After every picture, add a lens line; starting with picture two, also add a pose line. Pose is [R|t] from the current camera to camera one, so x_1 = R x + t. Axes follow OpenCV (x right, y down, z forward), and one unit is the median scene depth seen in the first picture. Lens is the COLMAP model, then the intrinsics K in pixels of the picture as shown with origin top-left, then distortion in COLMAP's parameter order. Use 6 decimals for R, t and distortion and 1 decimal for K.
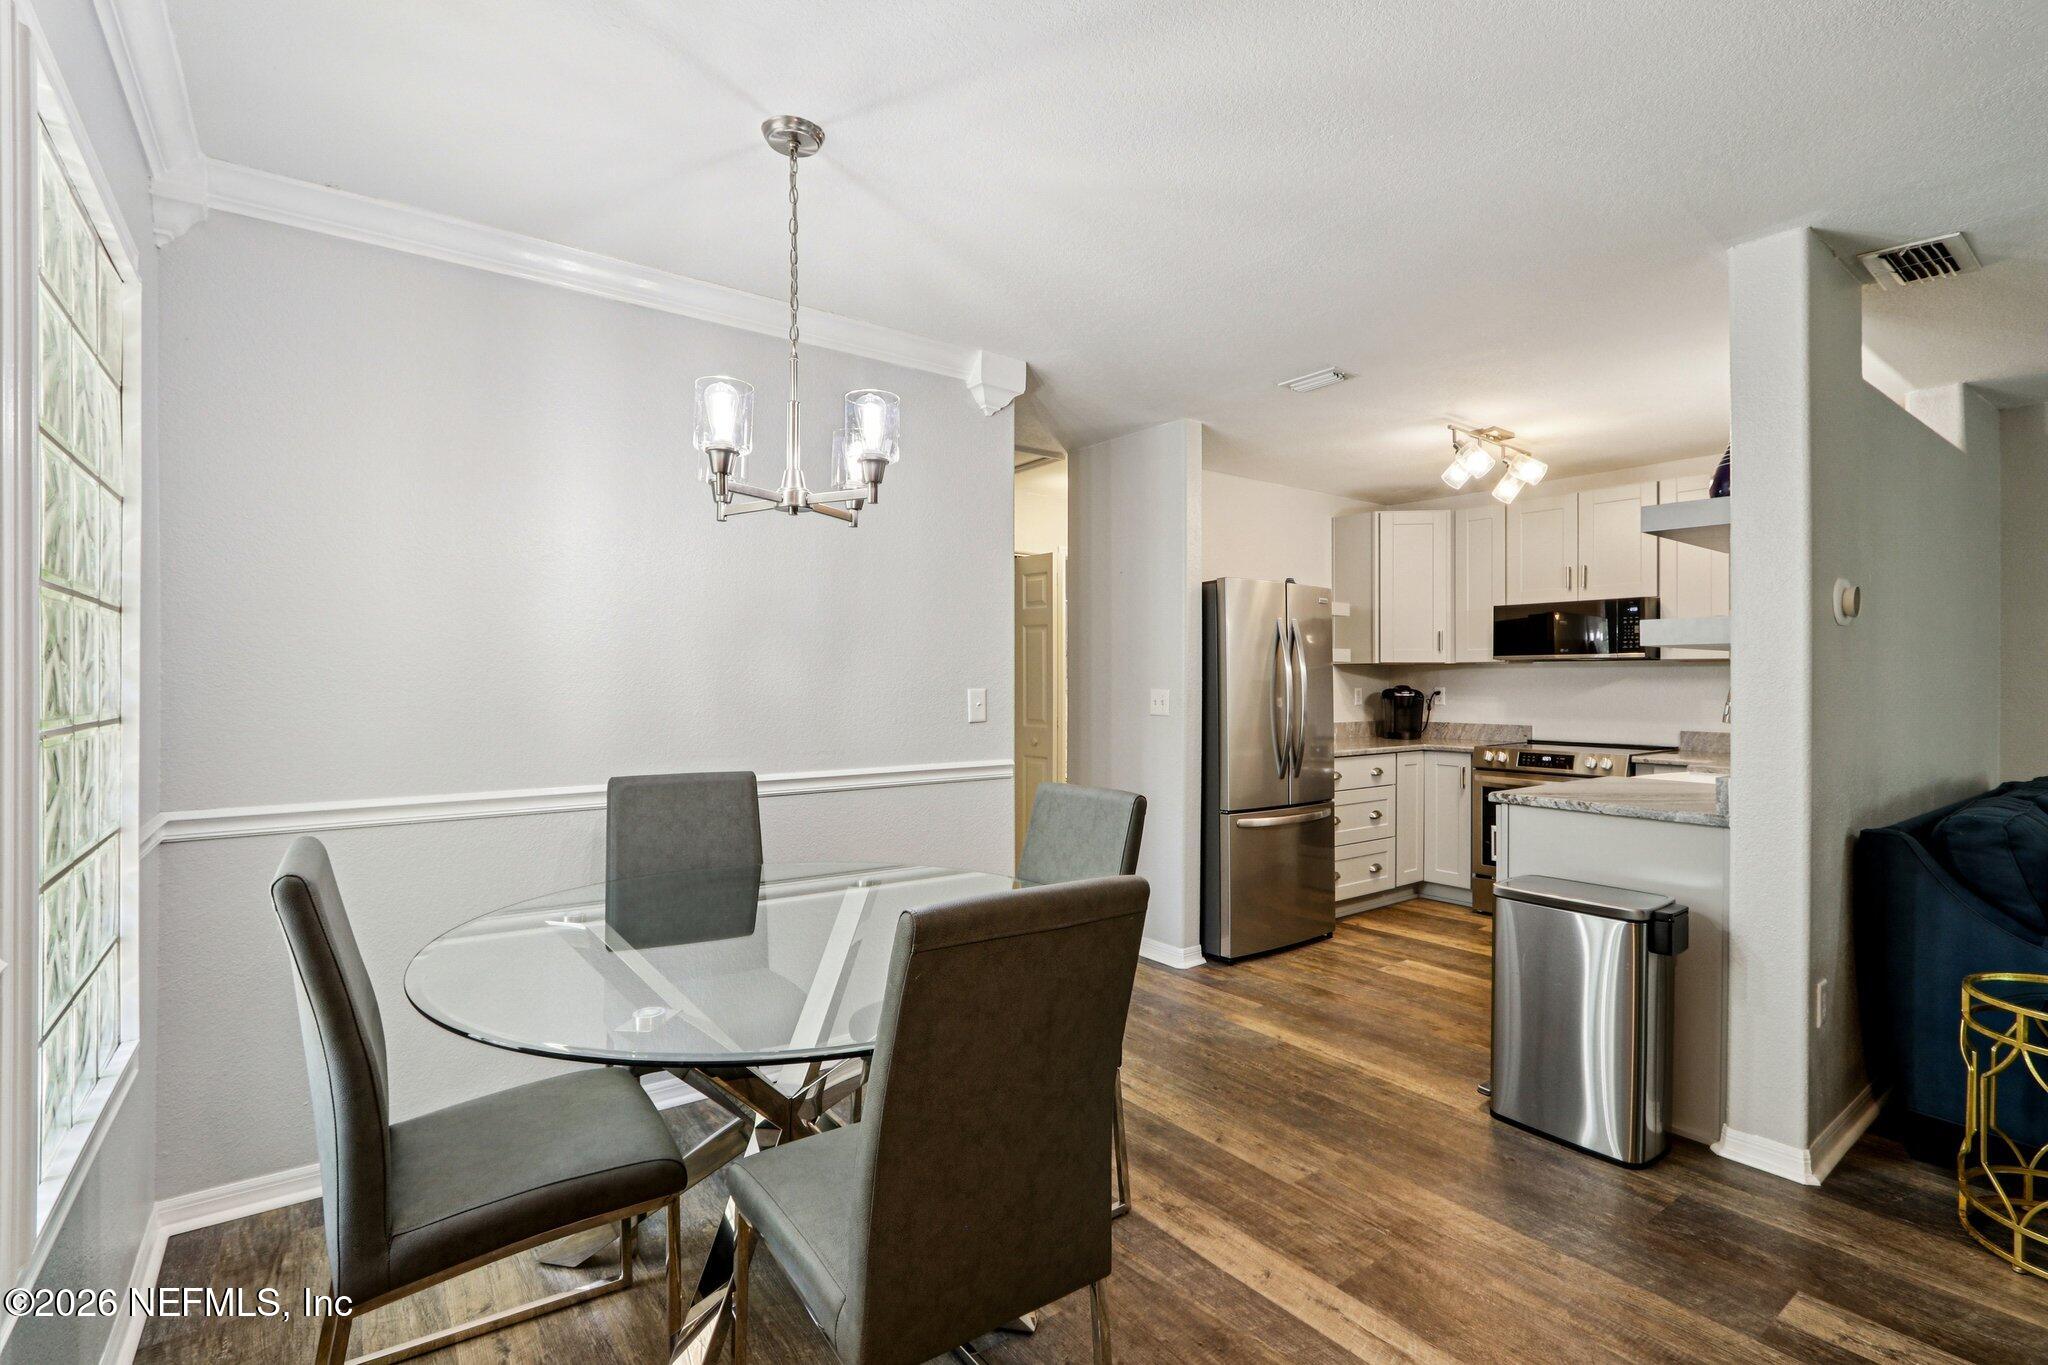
lens RADIAL K [[974.5, 0, 1005.2], [0, 974.5, 684.6], [0, 0, 1]] dist [-0.014701, 0.001609]
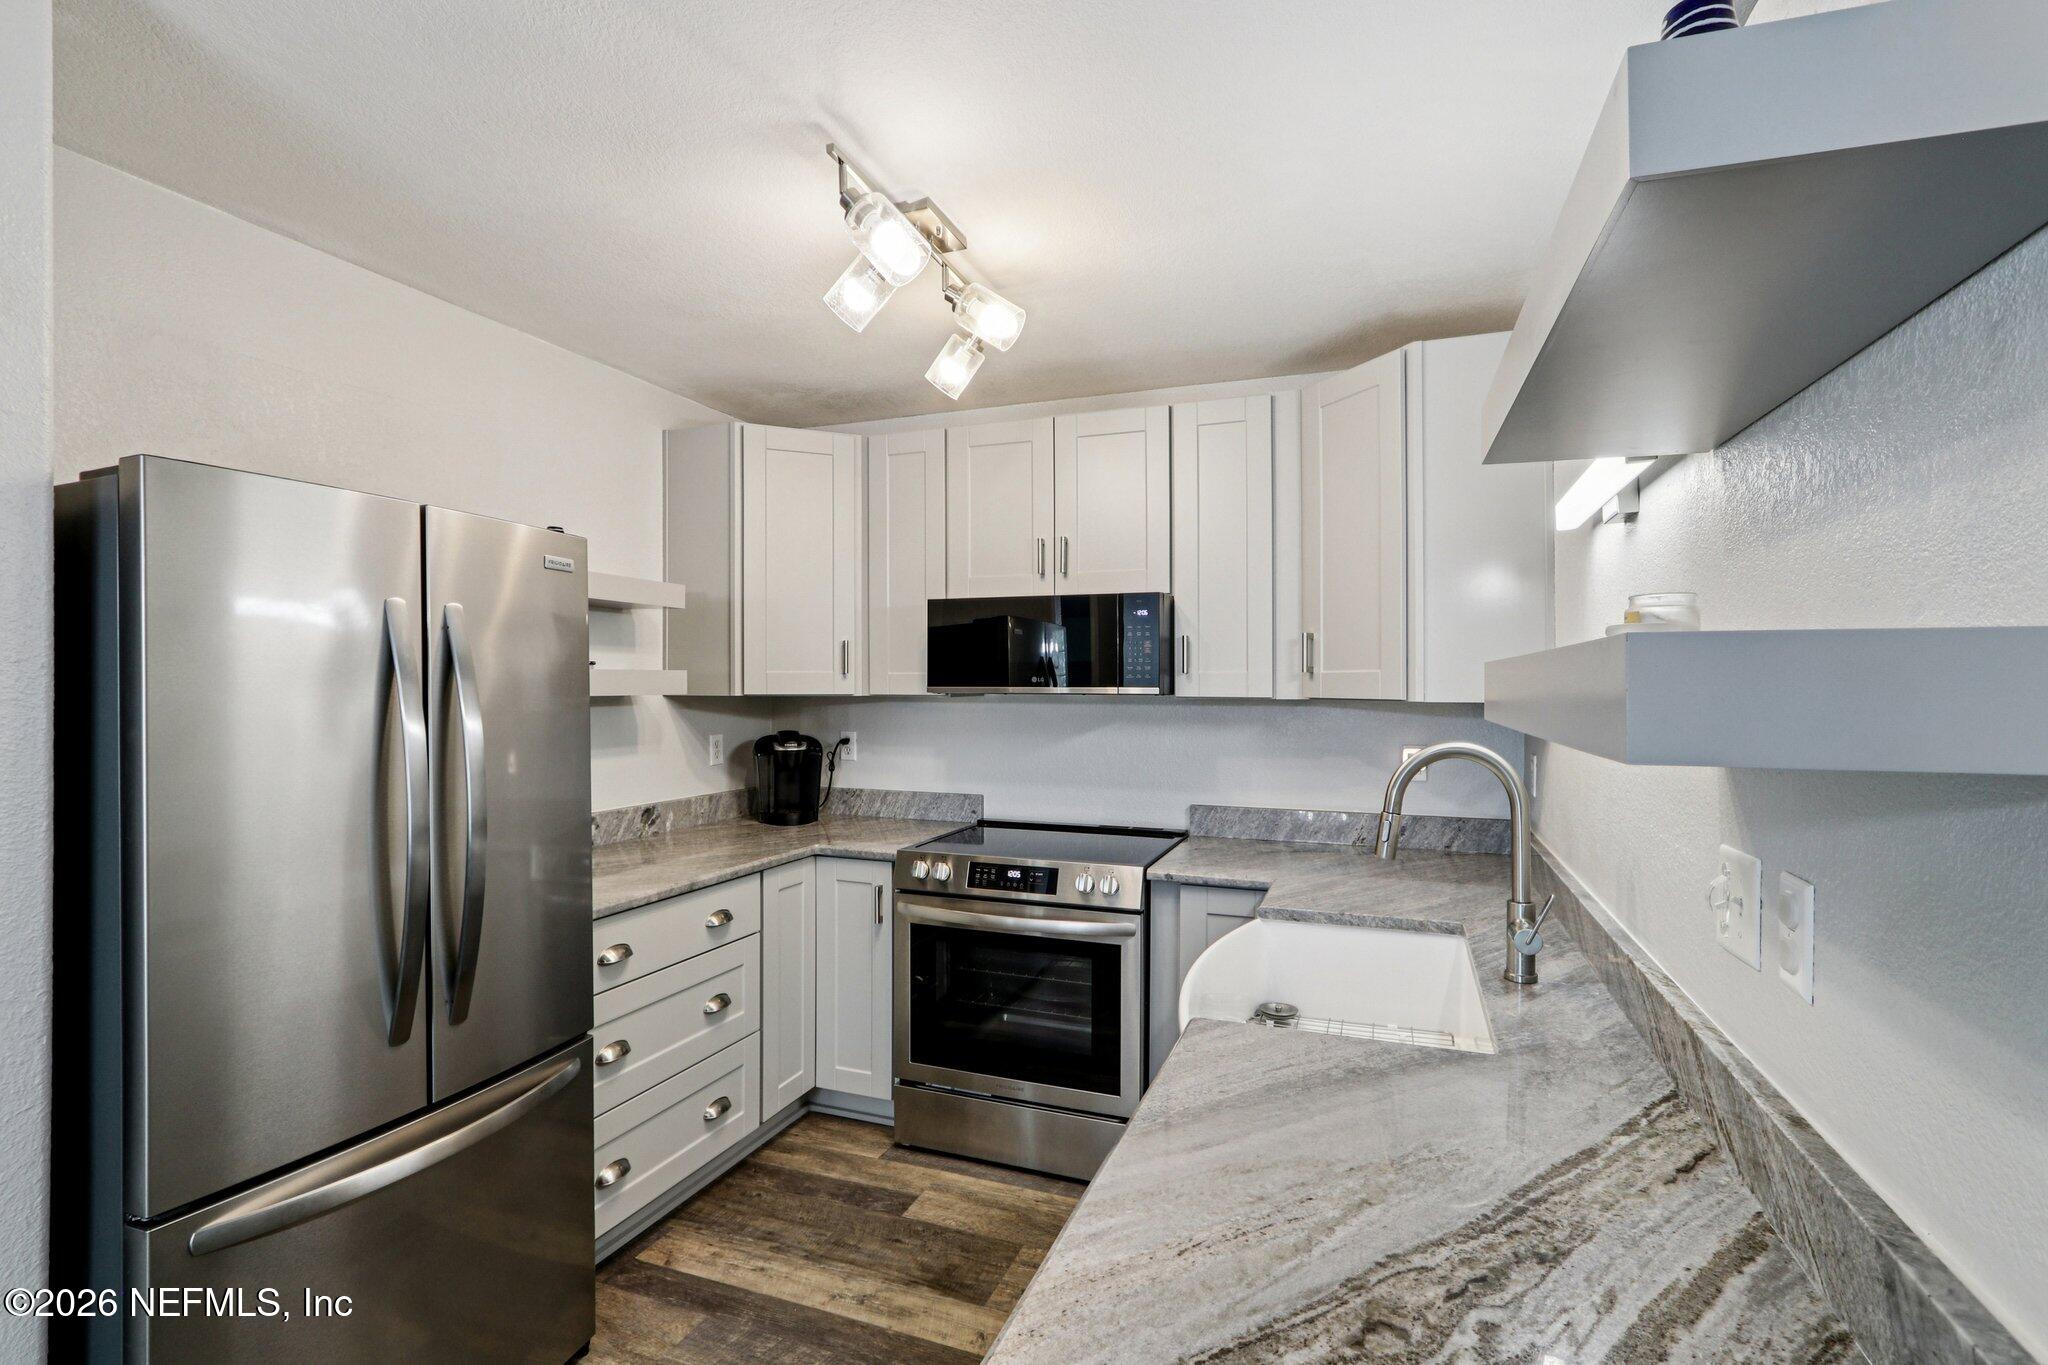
lens RADIAL K [[974.5, 0, 1025.0], [0, 974.5, 679.7], [0, 0, 1]] dist [-0.014701, 0.001609]
pose [[0.844553, 0.000635, 0.535472, 0.235455], [0.002022, 0.999988, -0.004376, -0.030111], [-0.535469, 0.004778, 0.844541, 0.467650]]
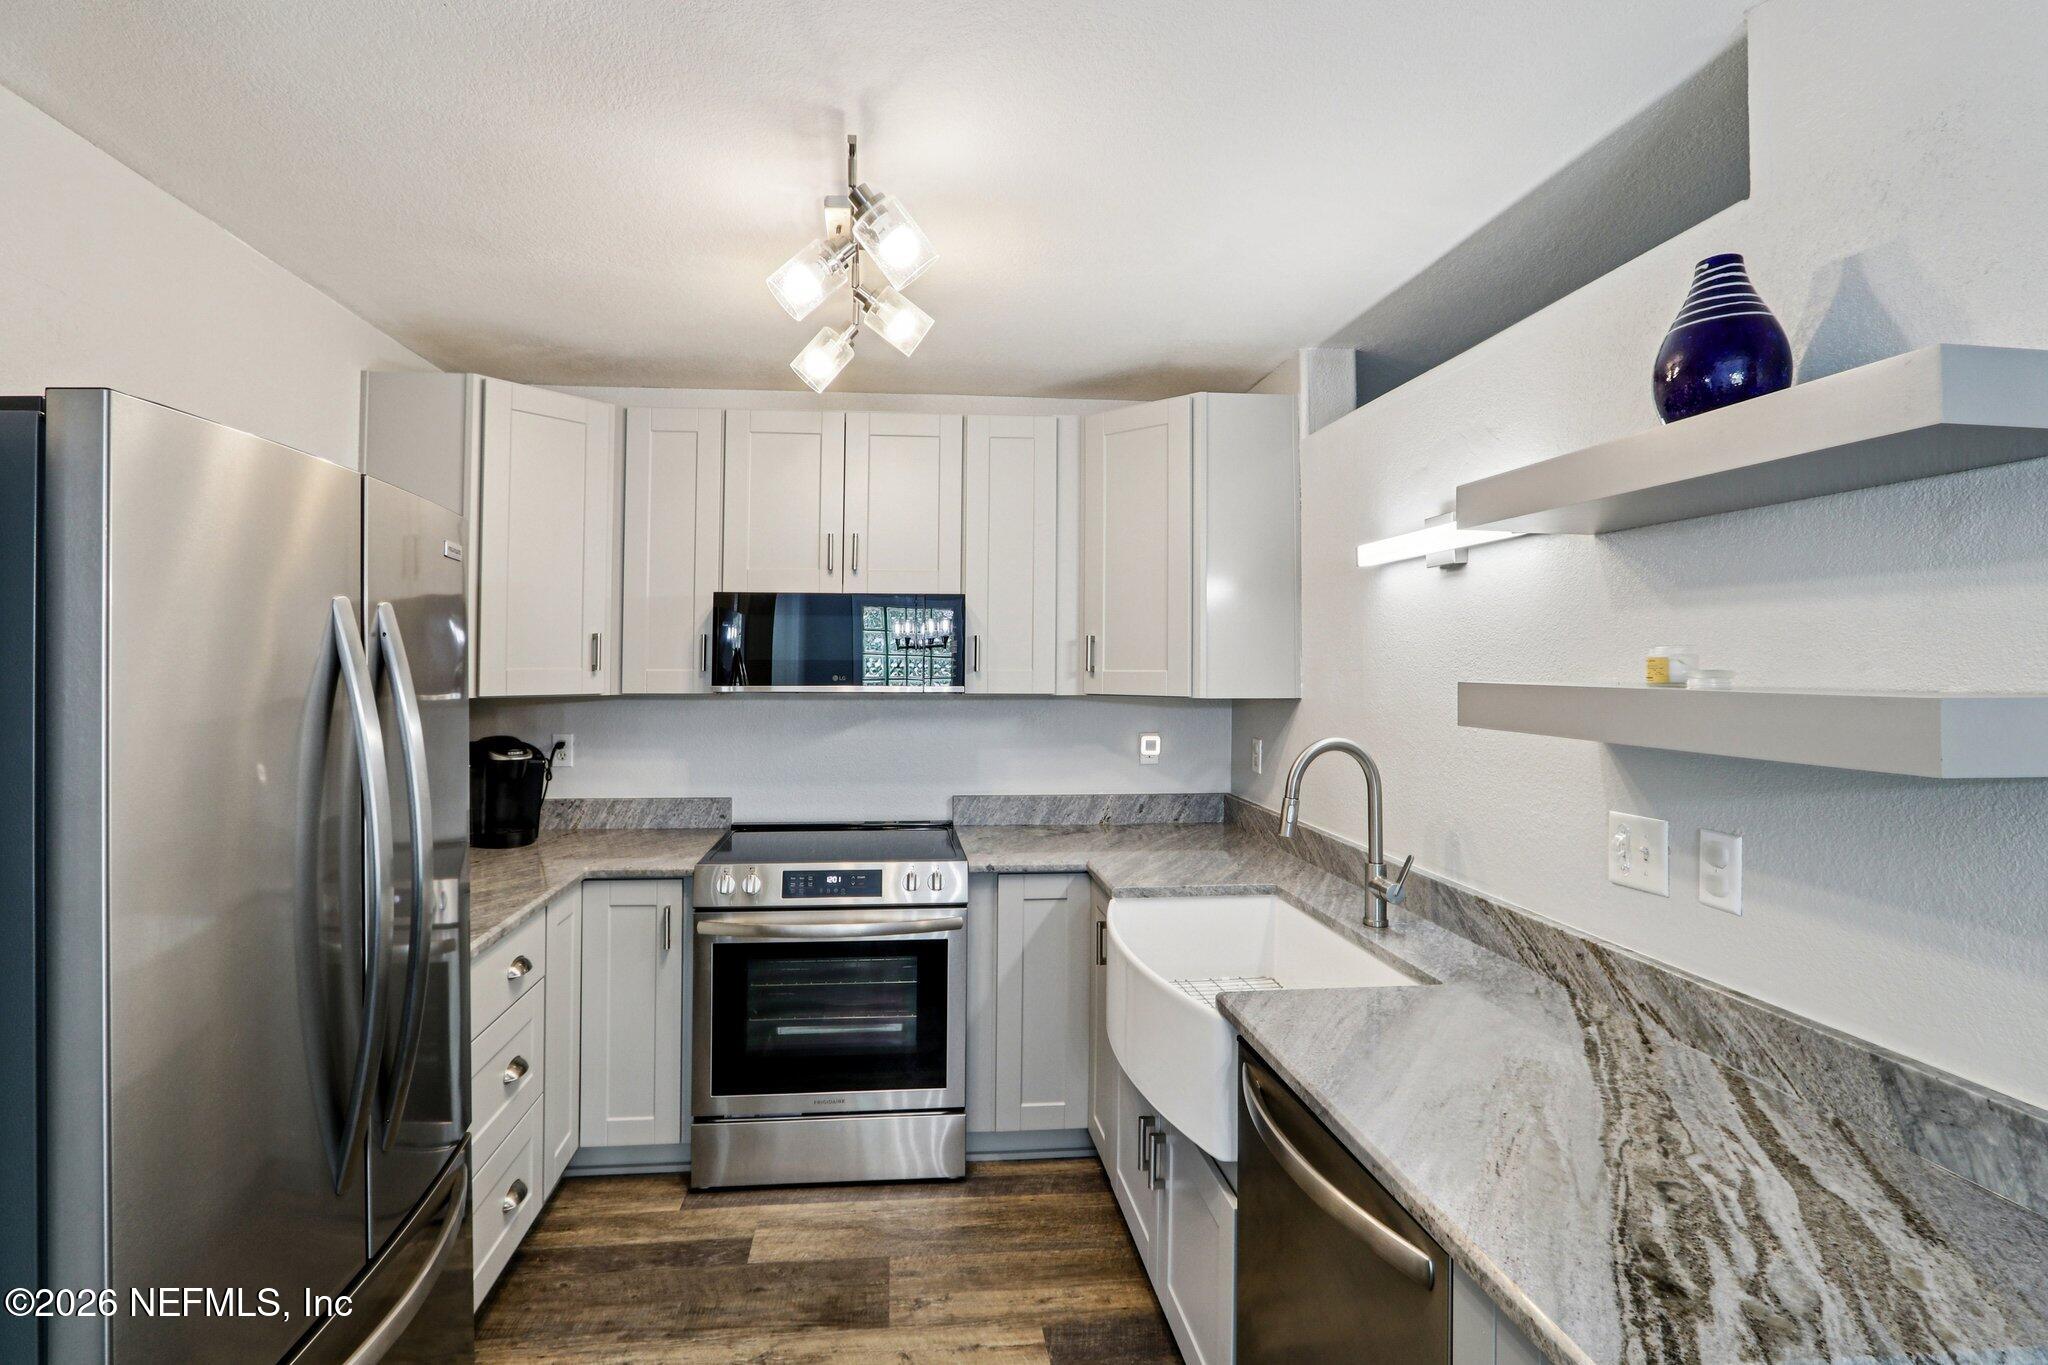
lens RADIAL K [[974.5, 0, 1015.2], [0, 974.5, 641.5], [0, 0, 1]] dist [-0.014701, 0.001609]
pose [[0.511529, 0.017061, 0.859097, 0.124434], [0.001405, 0.999785, -0.020692, -0.041360], [-0.859265, 0.011792, 0.511395, 0.566531]]
